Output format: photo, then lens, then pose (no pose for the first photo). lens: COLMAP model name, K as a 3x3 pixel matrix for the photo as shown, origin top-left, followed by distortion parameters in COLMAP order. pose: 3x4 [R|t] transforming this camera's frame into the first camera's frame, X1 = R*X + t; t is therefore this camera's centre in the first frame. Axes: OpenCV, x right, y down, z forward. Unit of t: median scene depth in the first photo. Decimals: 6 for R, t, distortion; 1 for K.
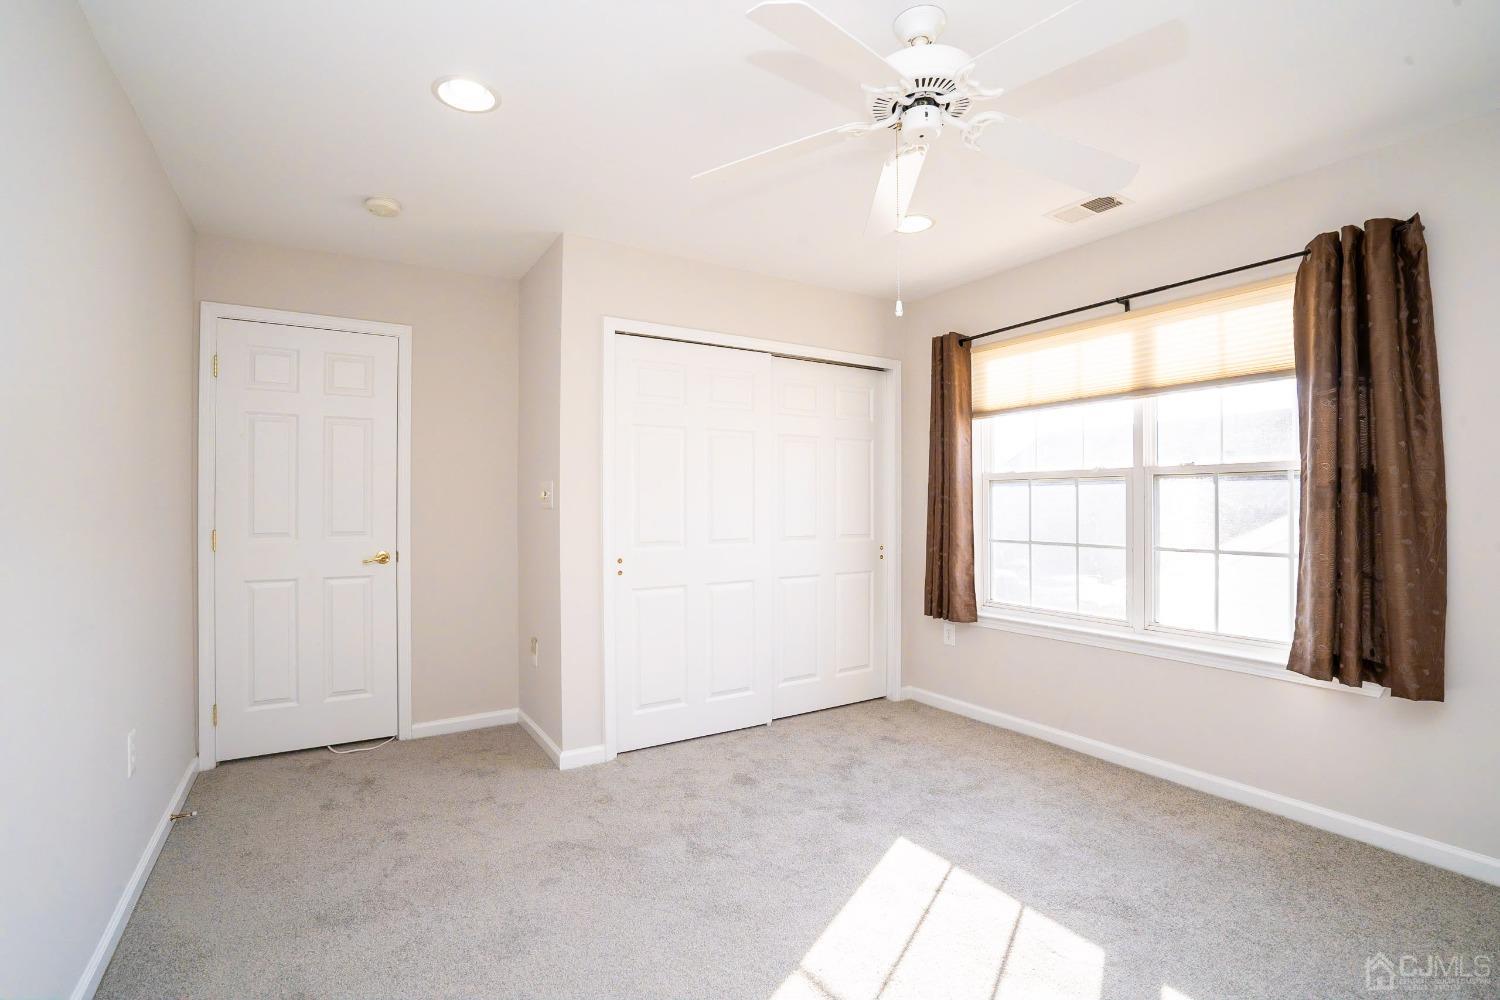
lens RADIAL K [[693.7, 0, 745.9], [0, 693.7, 500.5], [0, 0, 1]] dist [-0.057831, 0.022086]
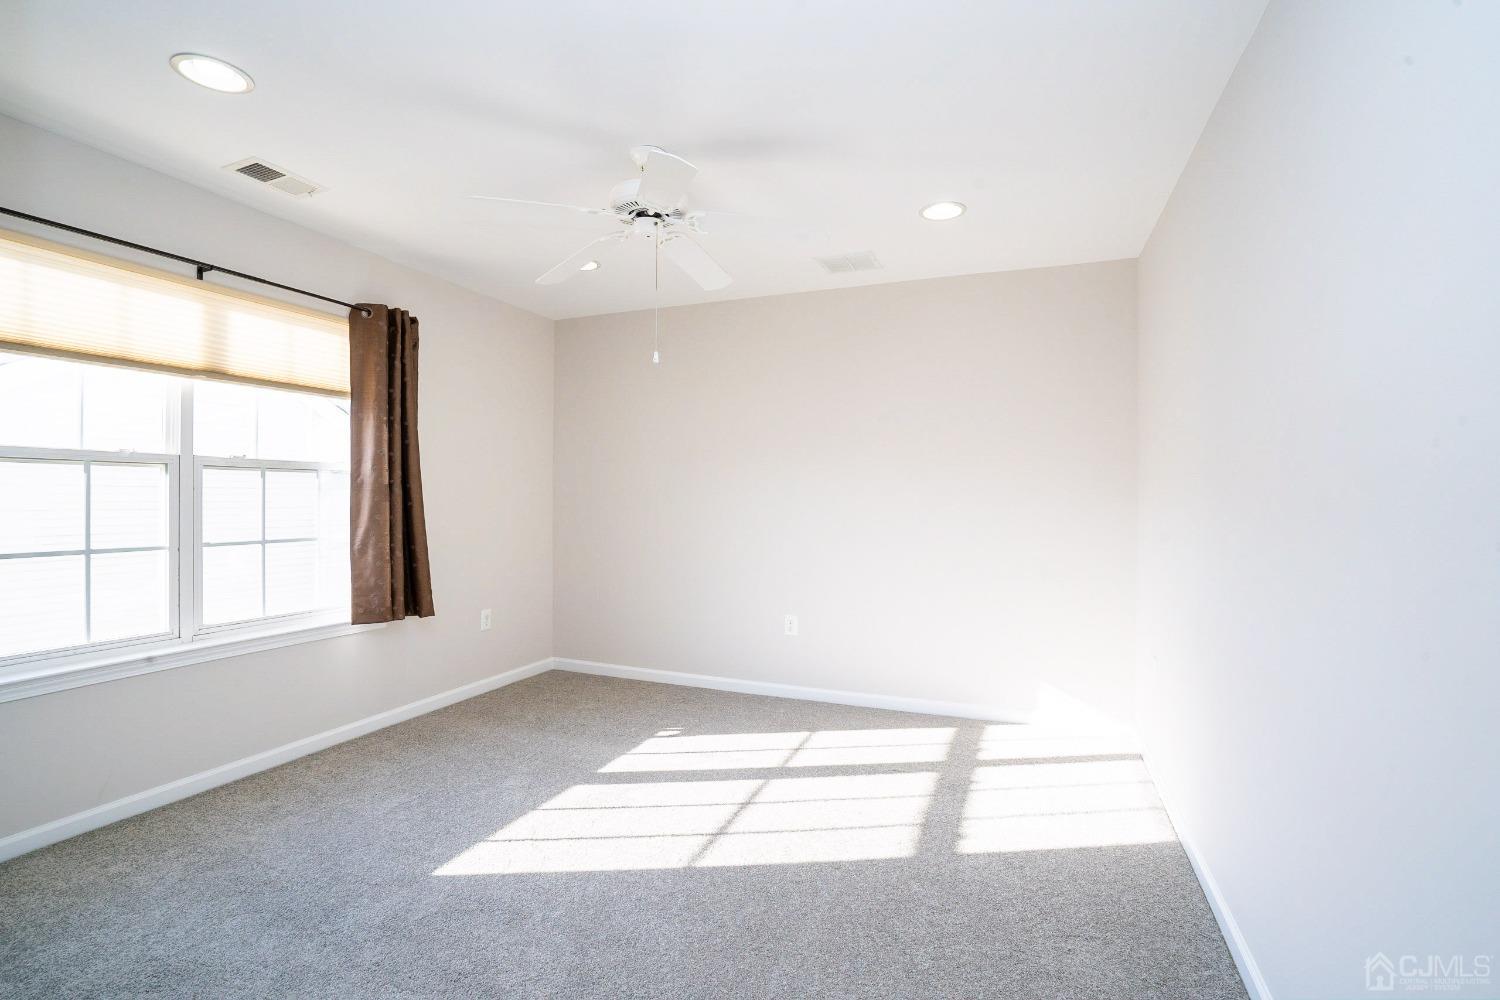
lens RADIAL K [[693.7, 0, 745.9], [0, 693.7, 500.5], [0, 0, 1]] dist [-0.057831, 0.022086]
pose [[-0.585865, -0.000242, 0.810409, -0.594817], [-0.004226, 0.999987, -0.002757, 0.010389], [-0.810398, -0.005040, -0.585858, 0.980894]]
